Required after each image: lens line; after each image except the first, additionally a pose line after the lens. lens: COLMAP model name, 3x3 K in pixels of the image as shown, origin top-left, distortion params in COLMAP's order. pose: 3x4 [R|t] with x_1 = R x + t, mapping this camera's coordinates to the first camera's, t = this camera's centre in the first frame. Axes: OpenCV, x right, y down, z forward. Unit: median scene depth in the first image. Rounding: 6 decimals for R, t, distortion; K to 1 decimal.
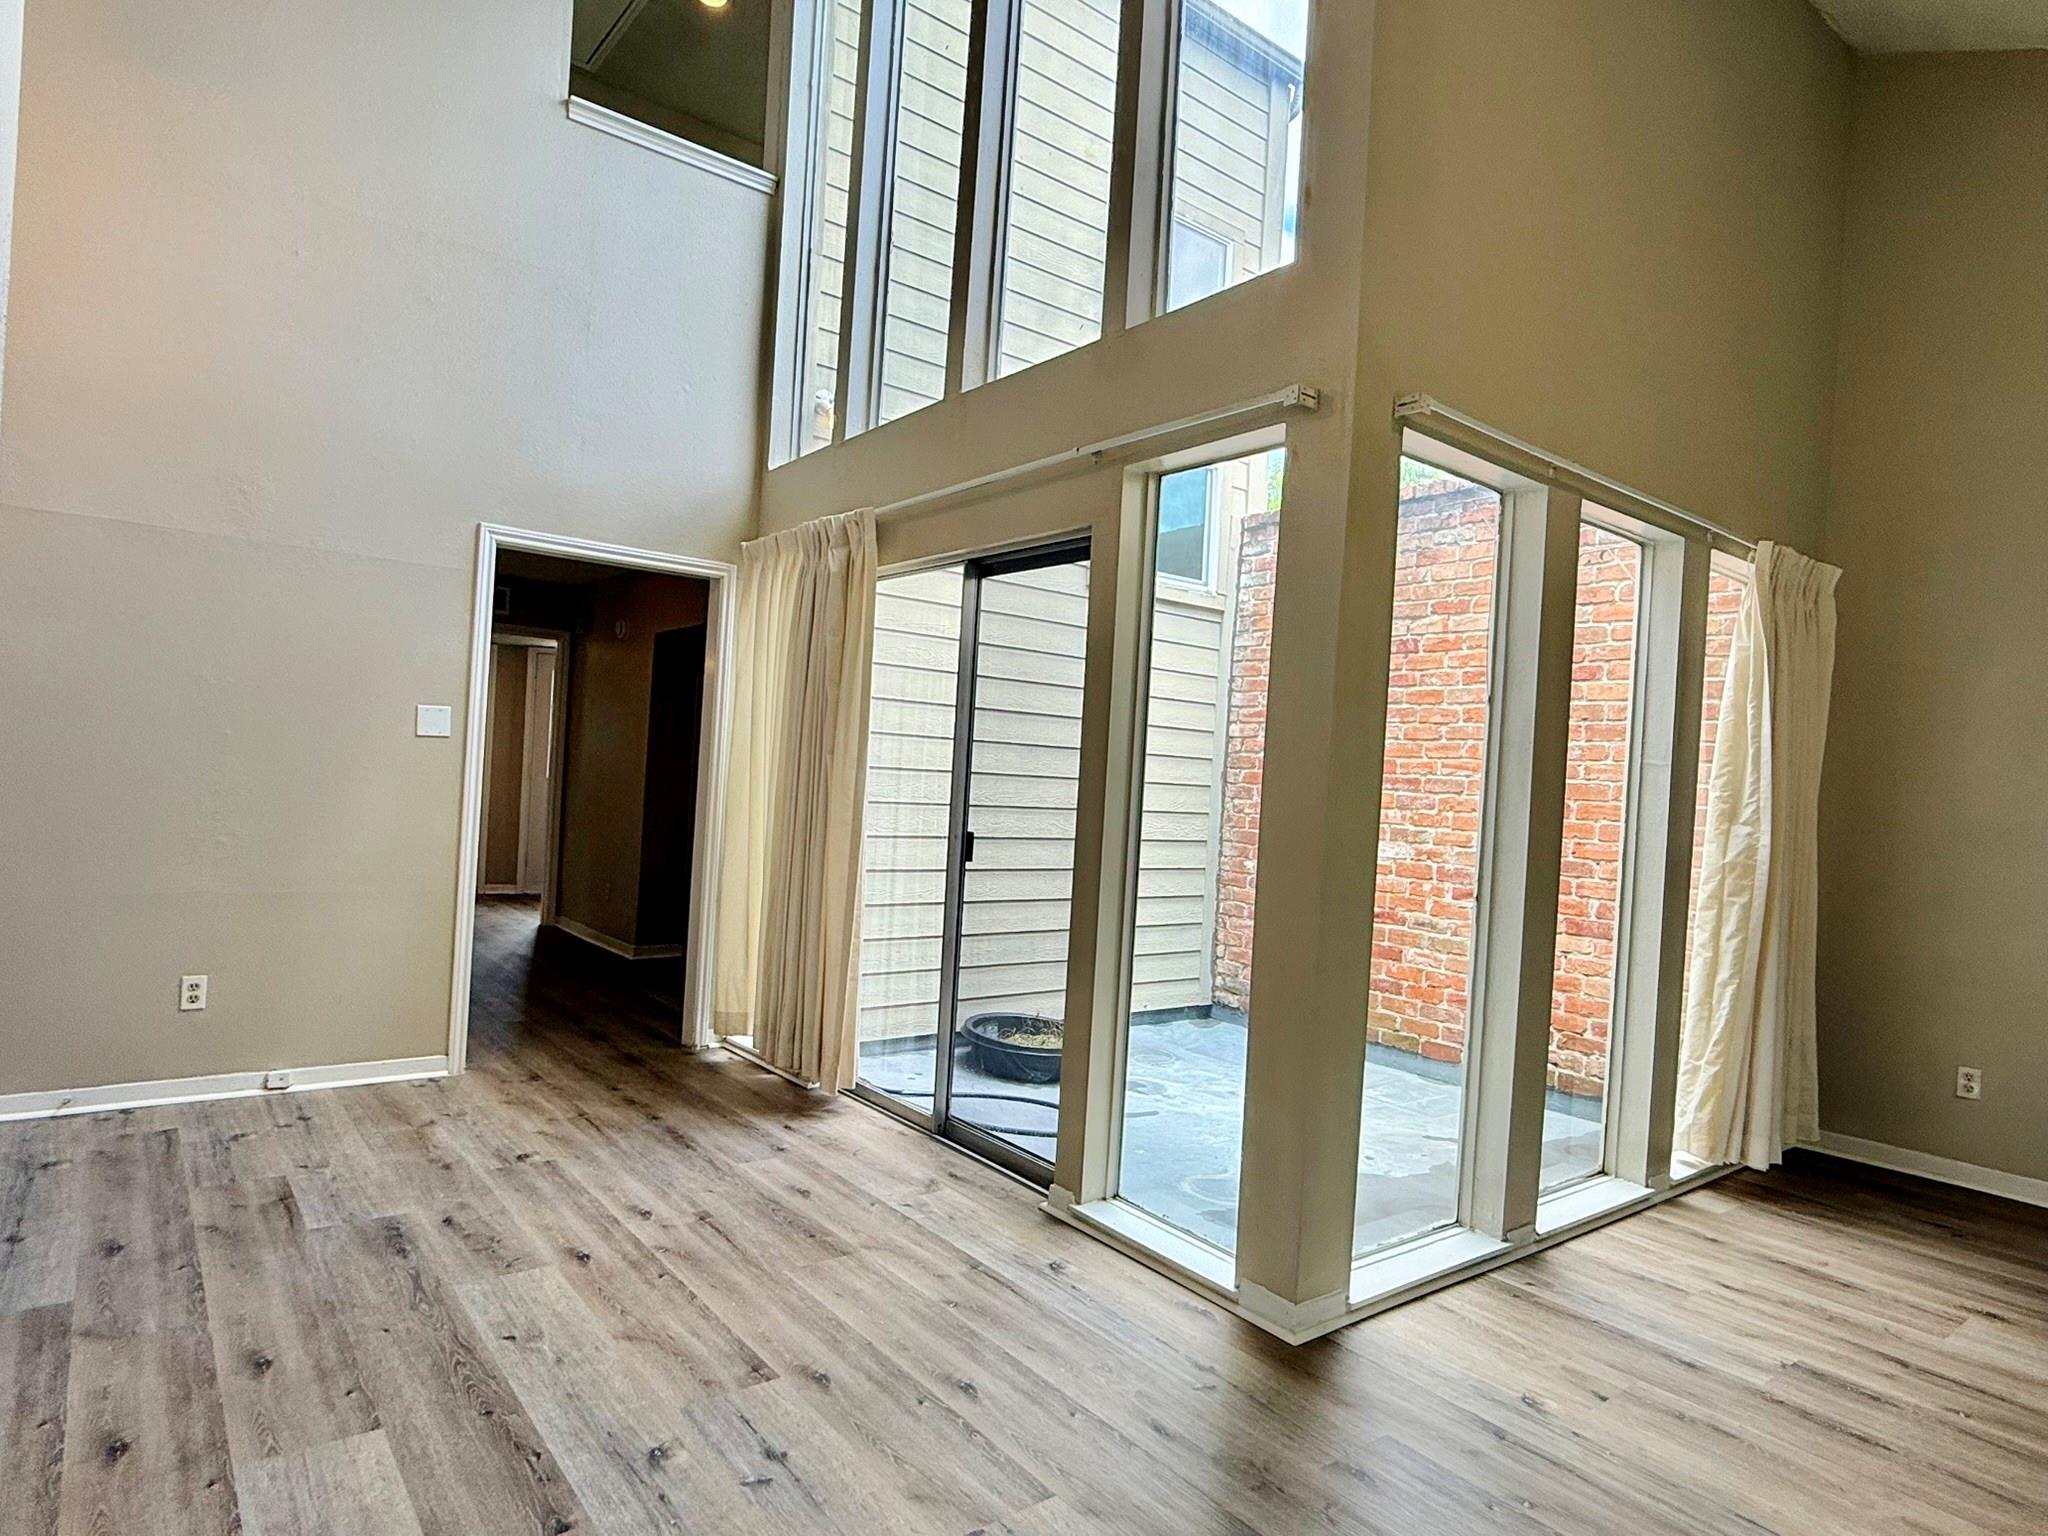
lens RADIAL K [[1163.7, 0, 1025.1], [0, 1163.7, 777.0], [0, 0, 1]] dist [0.002457, -0.000341]
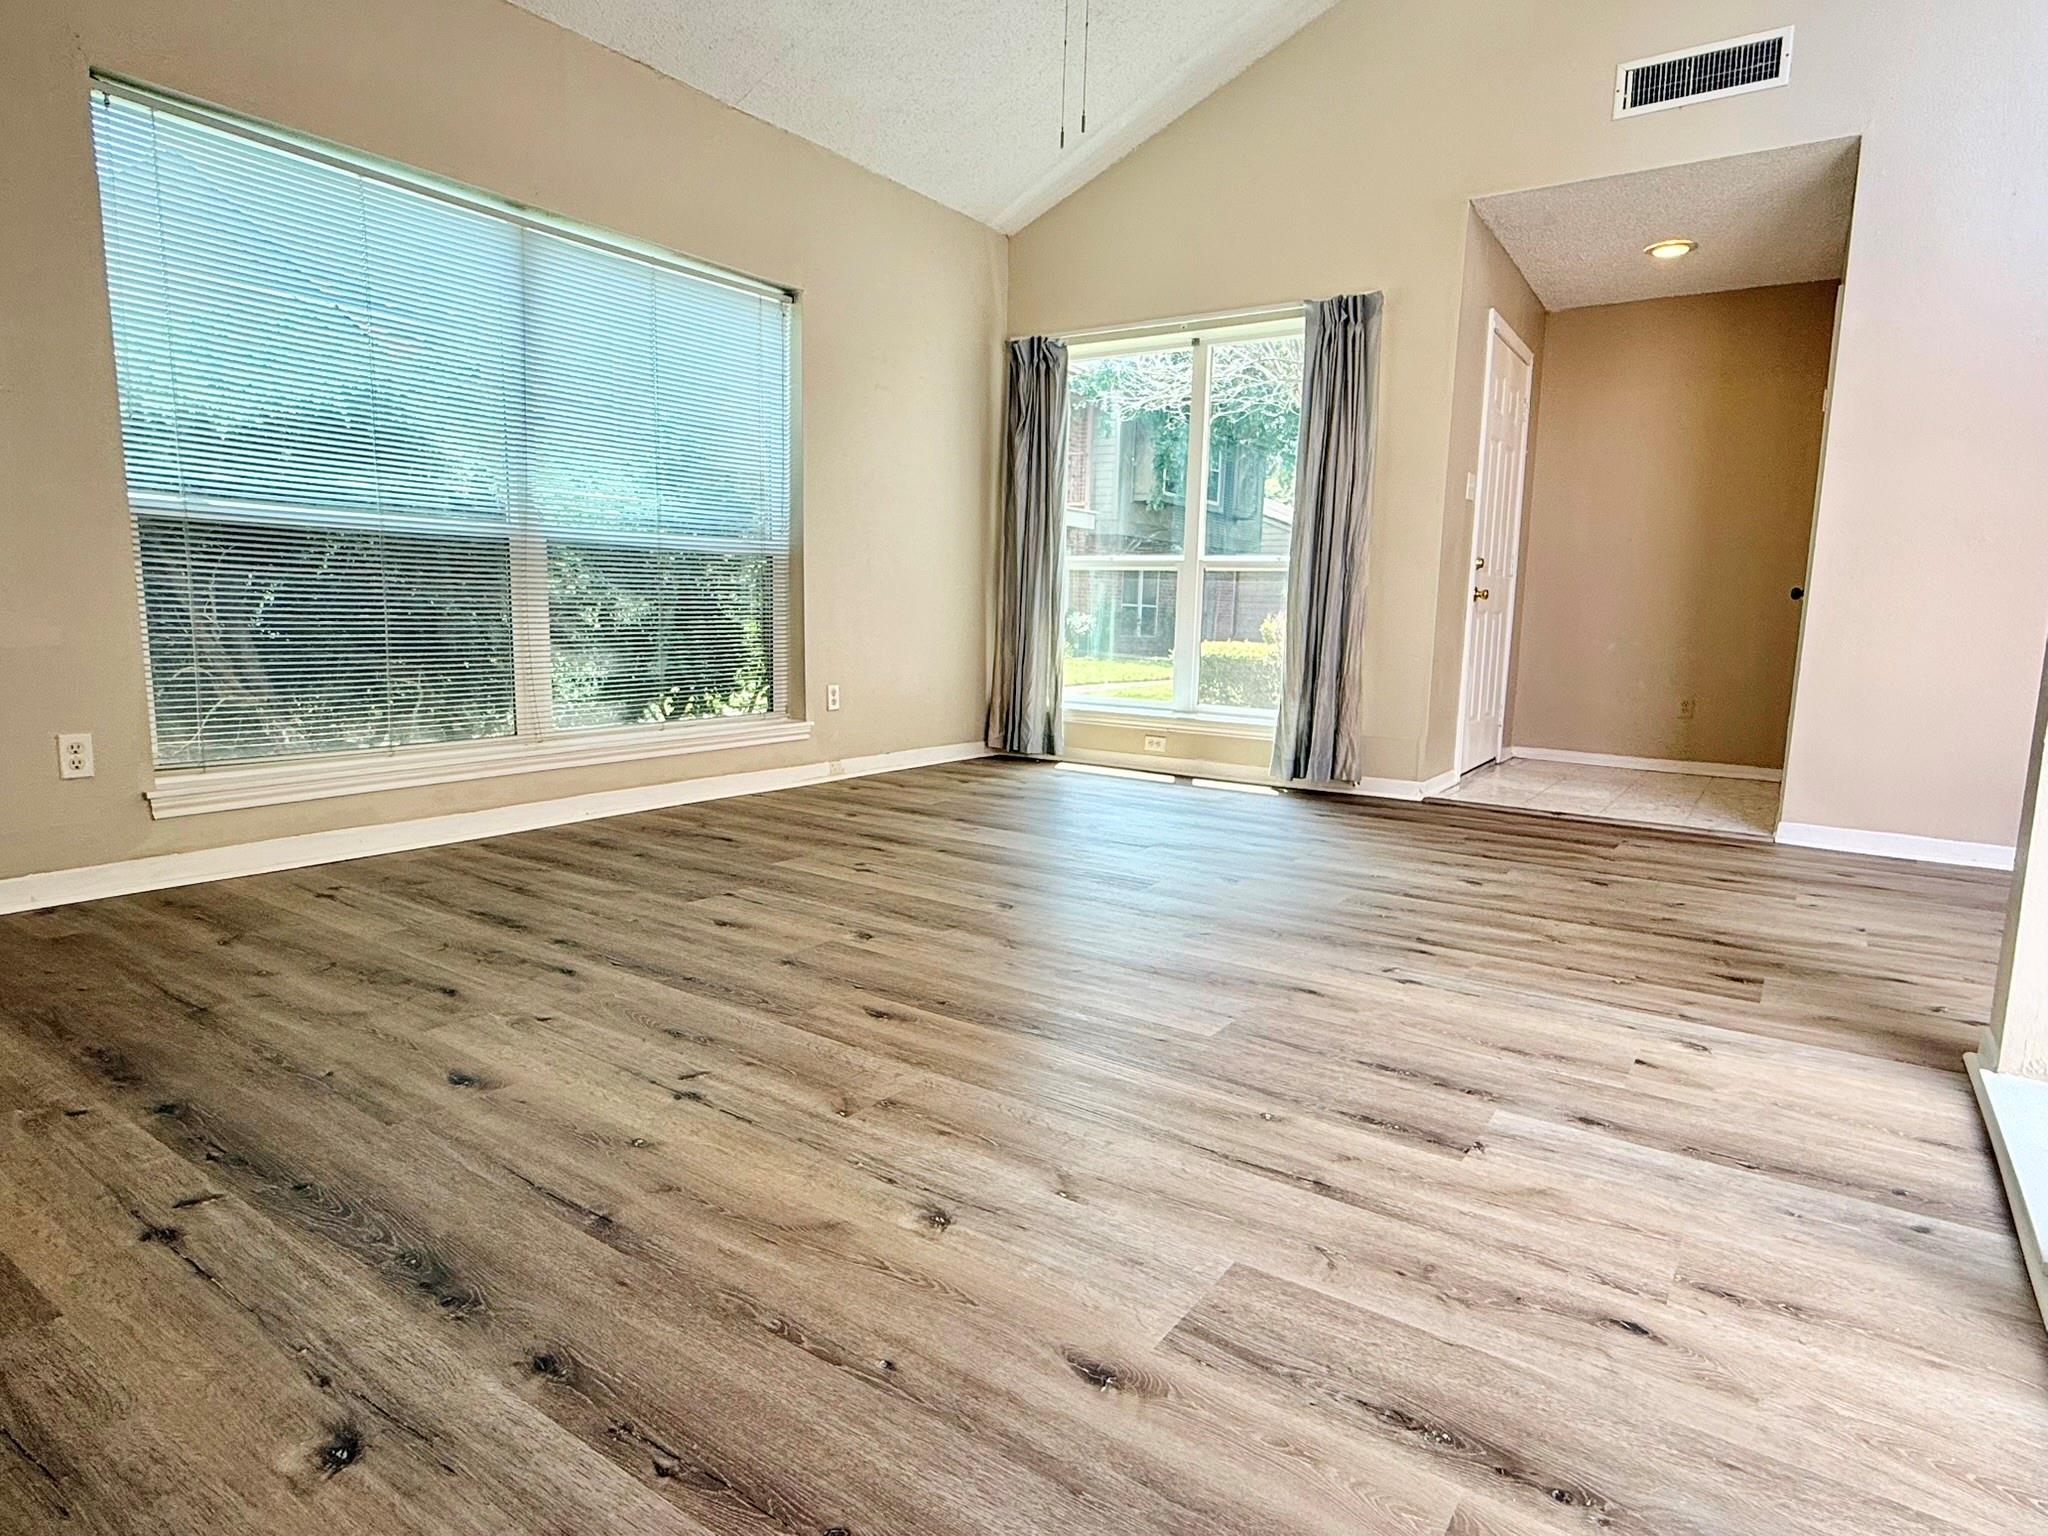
lens RADIAL K [[1163.7, 0, 1025.3], [0, 1163.7, 758.2], [0, 0, 1]] dist [0.002457, -0.000341]
pose [[-0.950135, -0.040029, -0.309258, 0.774312], [-0.079735, 0.989945, 0.116837, 0.157054], [0.301472, 0.135669, -0.943774, 1.057285]]
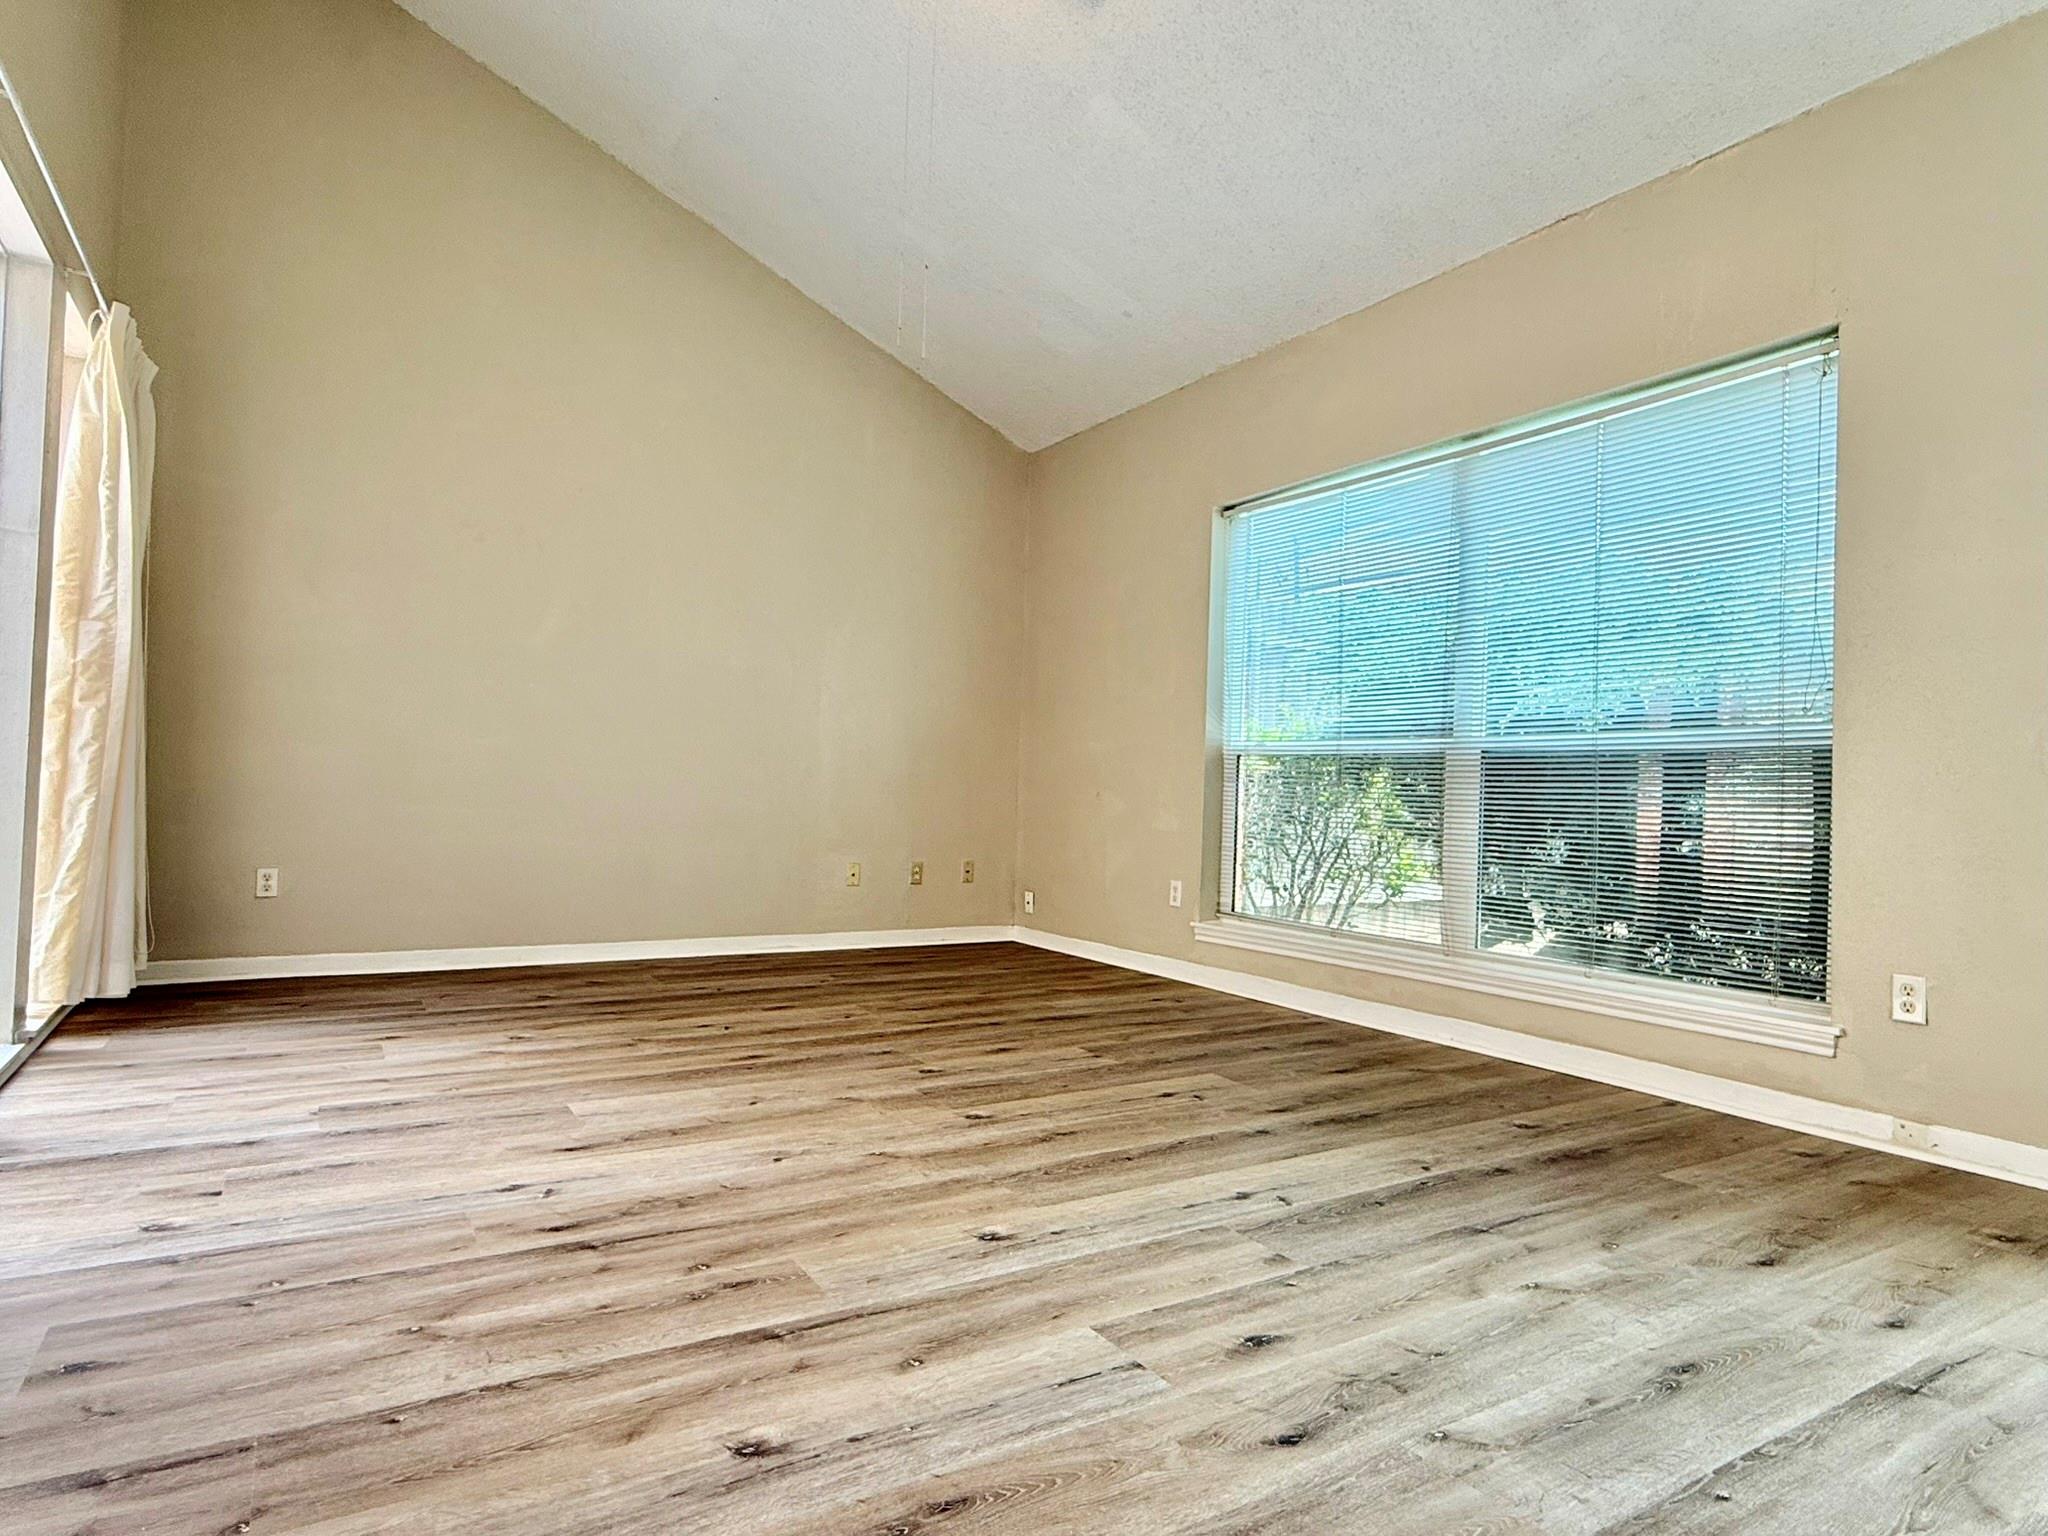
lens RADIAL K [[1163.7, 0, 1019.7], [0, 1163.7, 769.5], [0, 0, 1]] dist [0.002457, -0.000341]
pose [[0.117381, -0.035478, 0.992453, -0.189769], [-0.023358, 0.998987, 0.038474, 0.105583], [-0.992812, -0.027697, 0.116433, 0.194447]]
